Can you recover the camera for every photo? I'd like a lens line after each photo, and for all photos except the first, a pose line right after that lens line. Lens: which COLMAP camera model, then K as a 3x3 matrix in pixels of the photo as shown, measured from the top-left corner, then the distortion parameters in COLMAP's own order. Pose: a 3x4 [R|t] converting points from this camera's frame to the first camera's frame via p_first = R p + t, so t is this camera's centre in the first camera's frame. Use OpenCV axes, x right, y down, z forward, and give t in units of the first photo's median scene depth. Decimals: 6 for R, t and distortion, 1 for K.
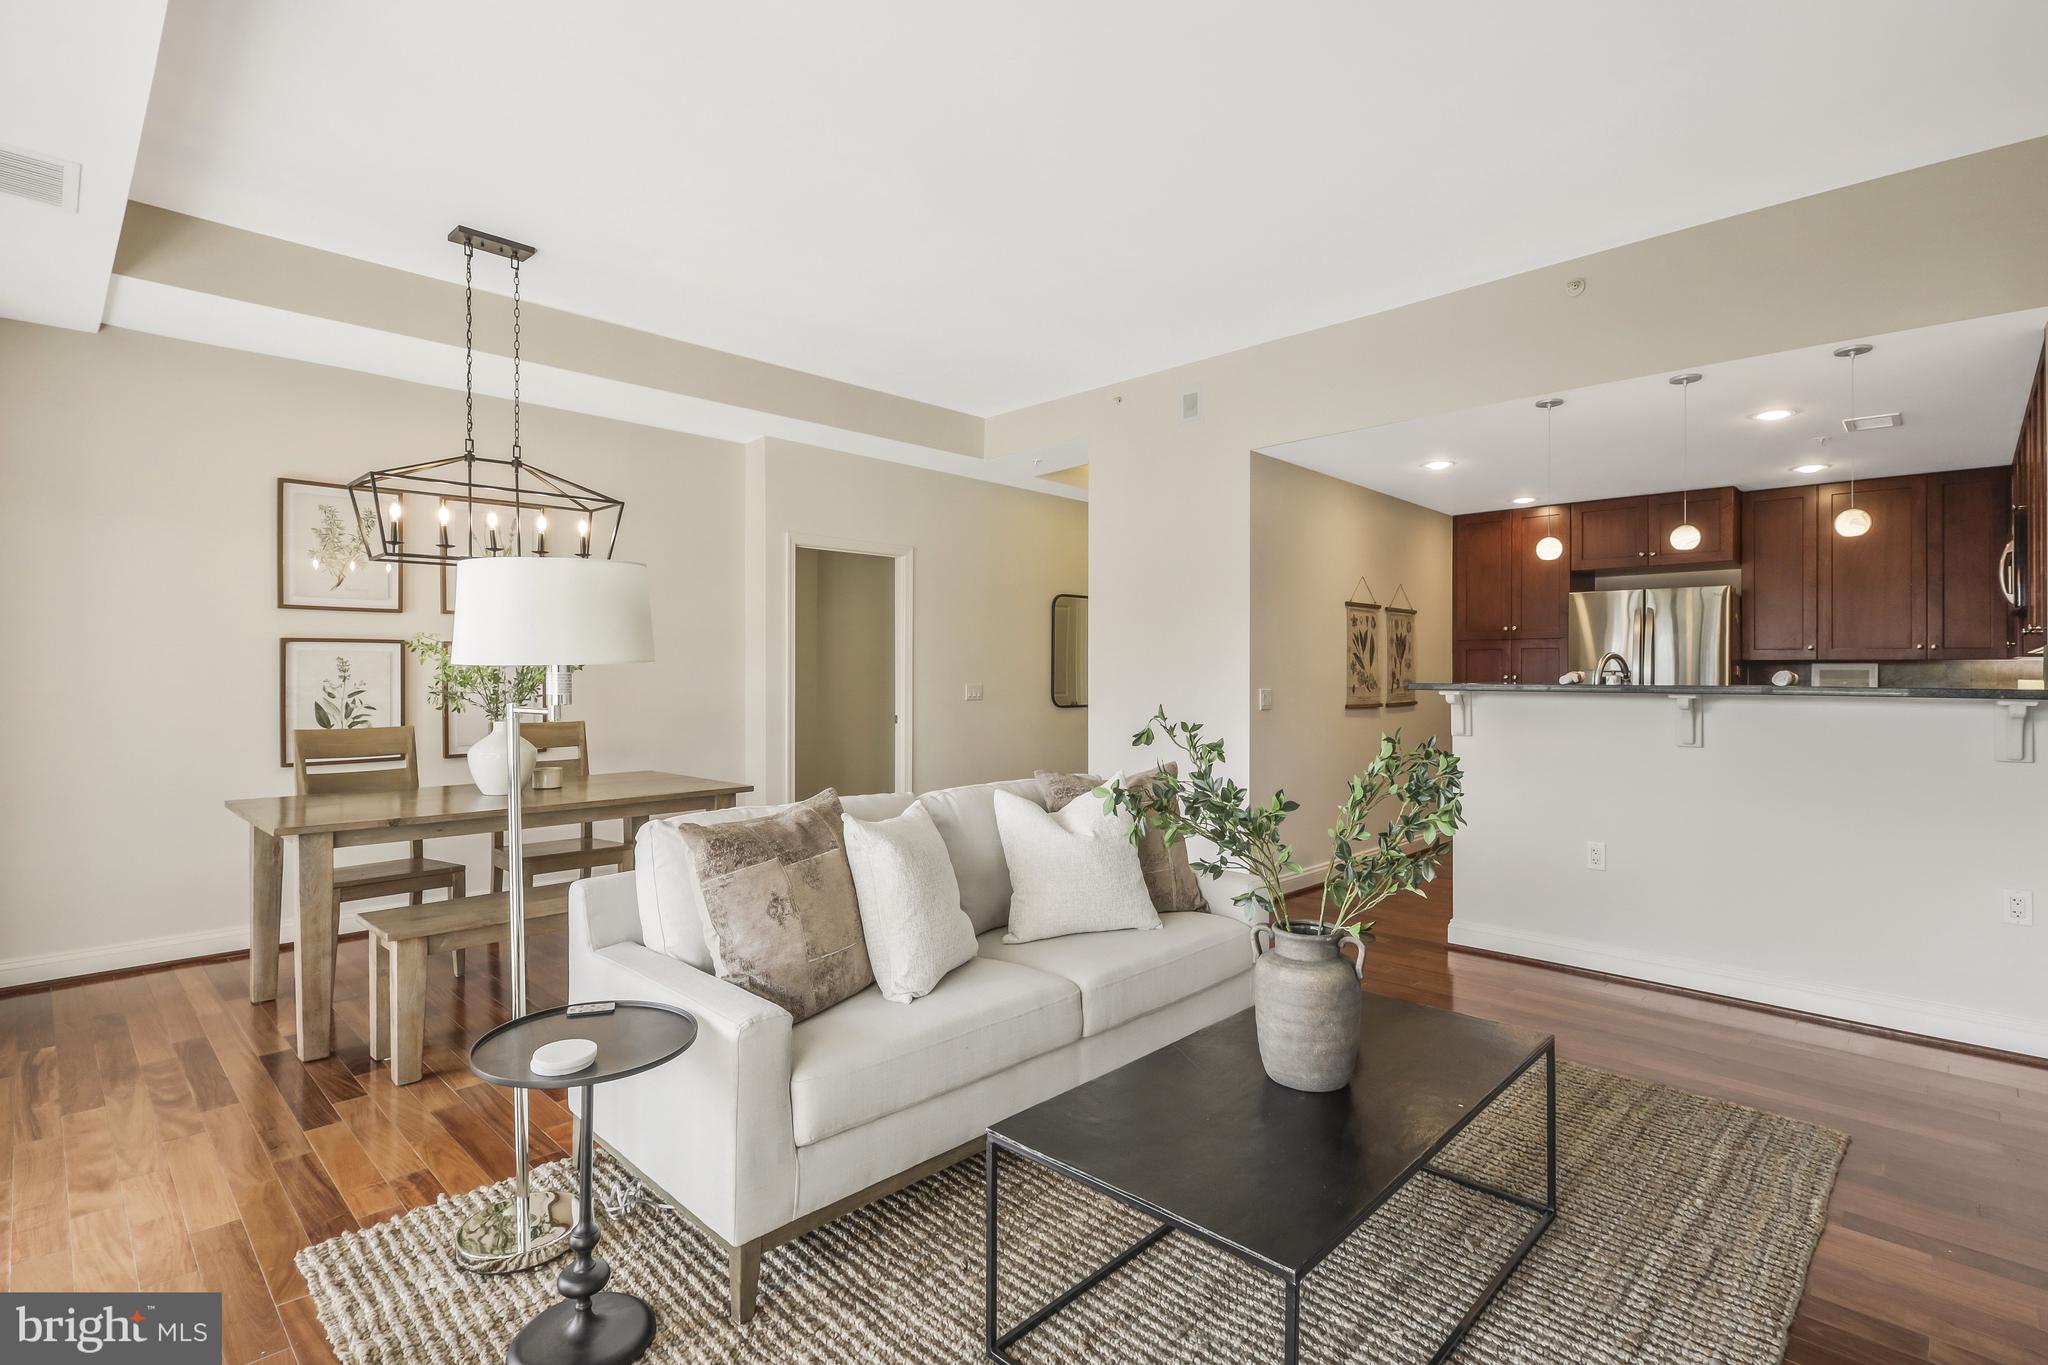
lens RADIAL K [[958.9, 0, 1005.2], [0, 958.9, 683.5], [0, 0, 1]] dist [0.001334, 0.002884]
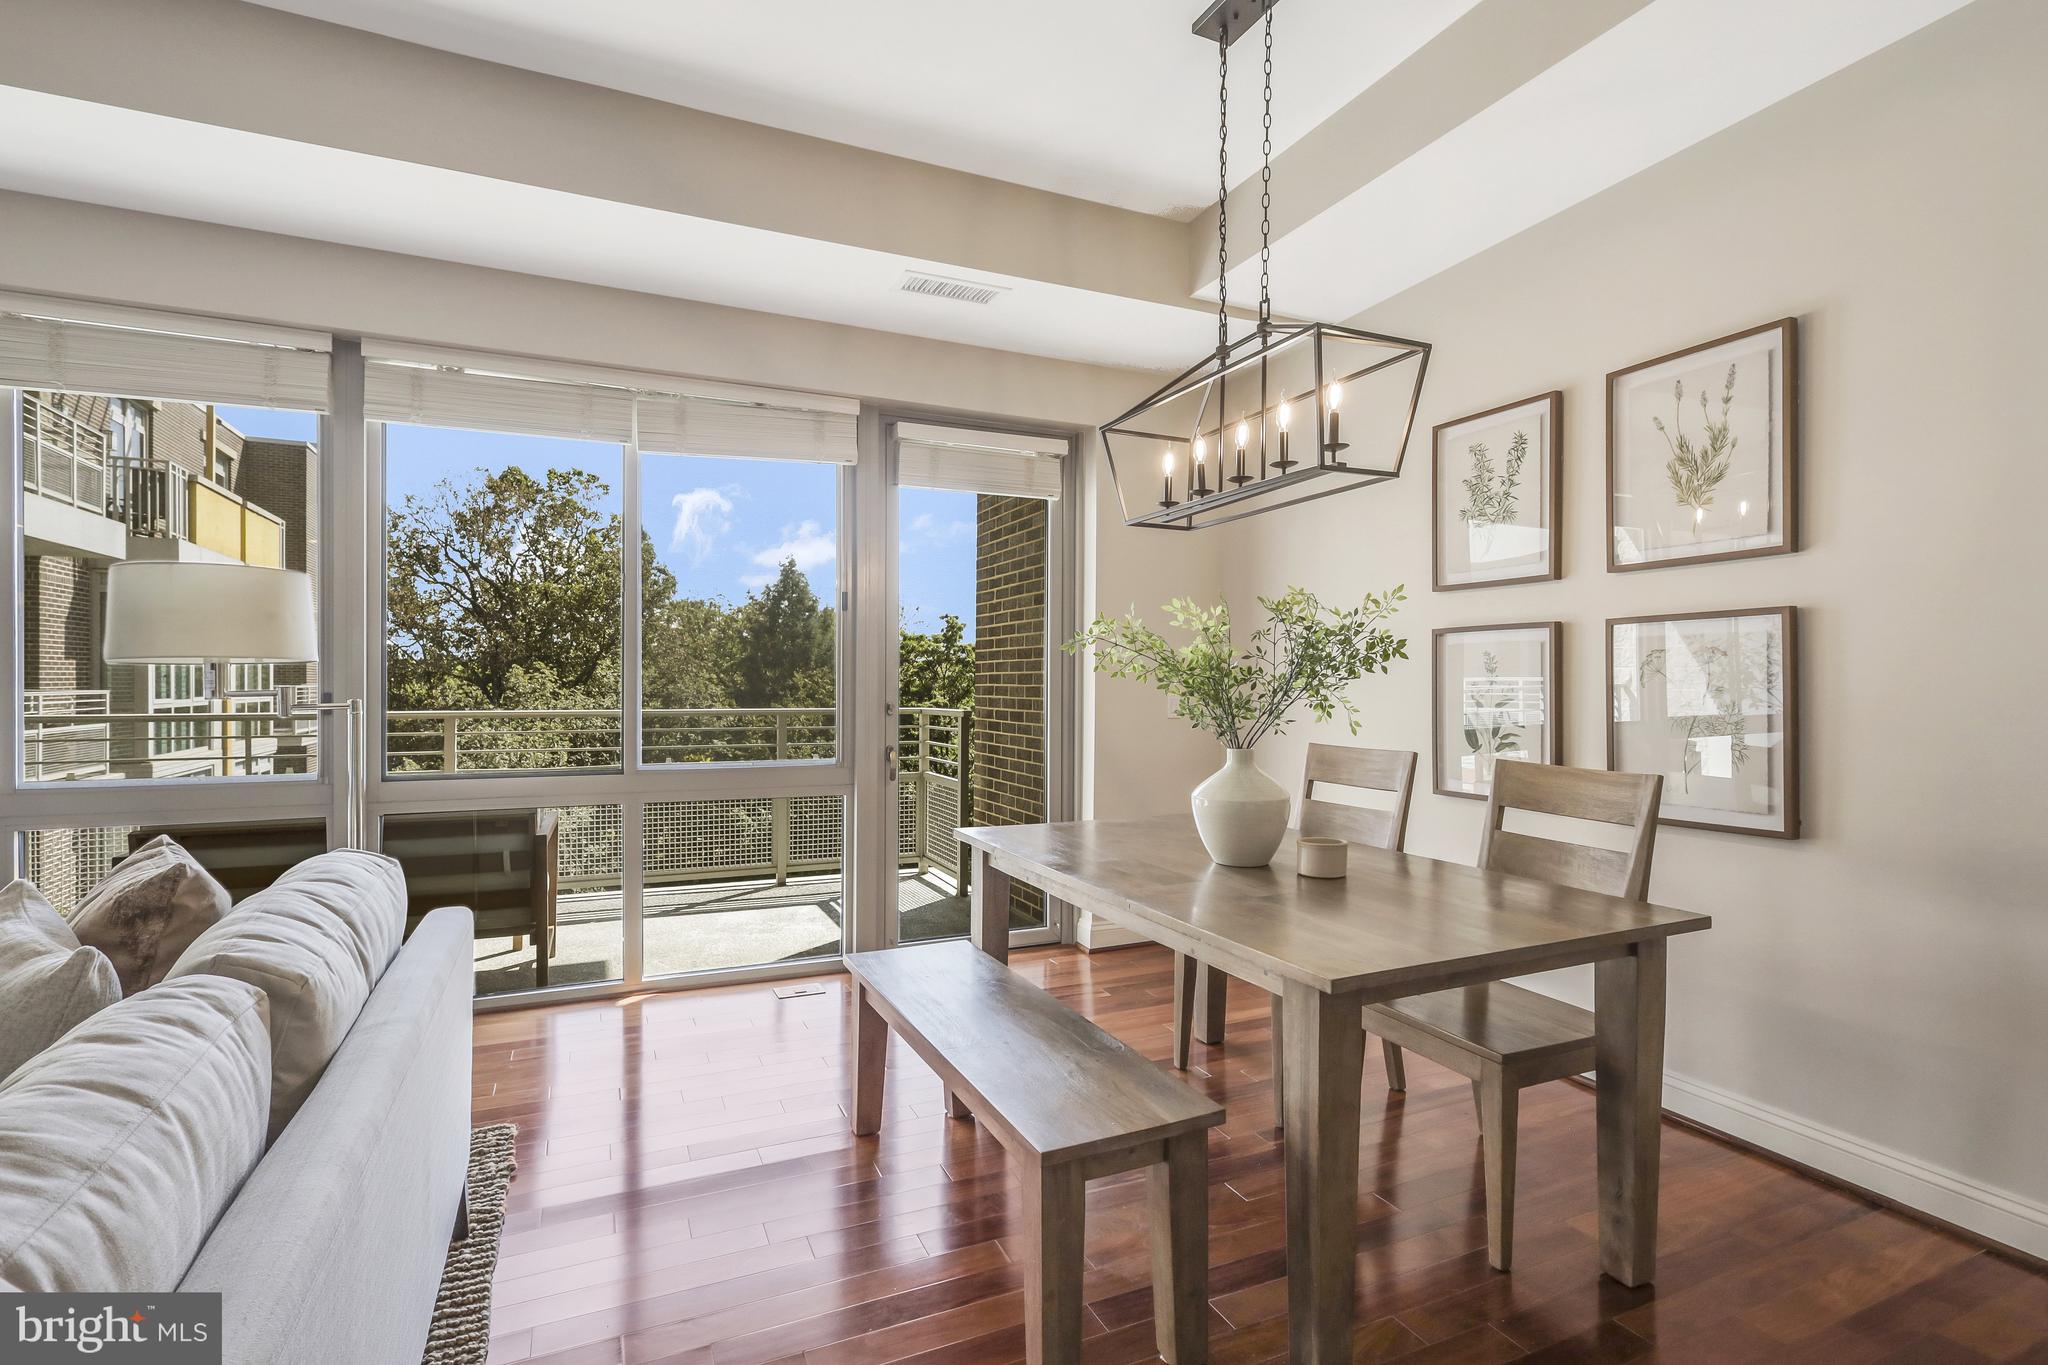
lens RADIAL K [[958.9, 0, 1023.8], [0, 958.9, 699.5], [0, 0, 1]] dist [0.001334, 0.002884]
pose [[-0.371147, 0.019088, -0.928378, 0.133382], [-0.011759, 0.999612, 0.025254, -0.006899], [0.928500, 0.020290, -0.370779, 1.215538]]
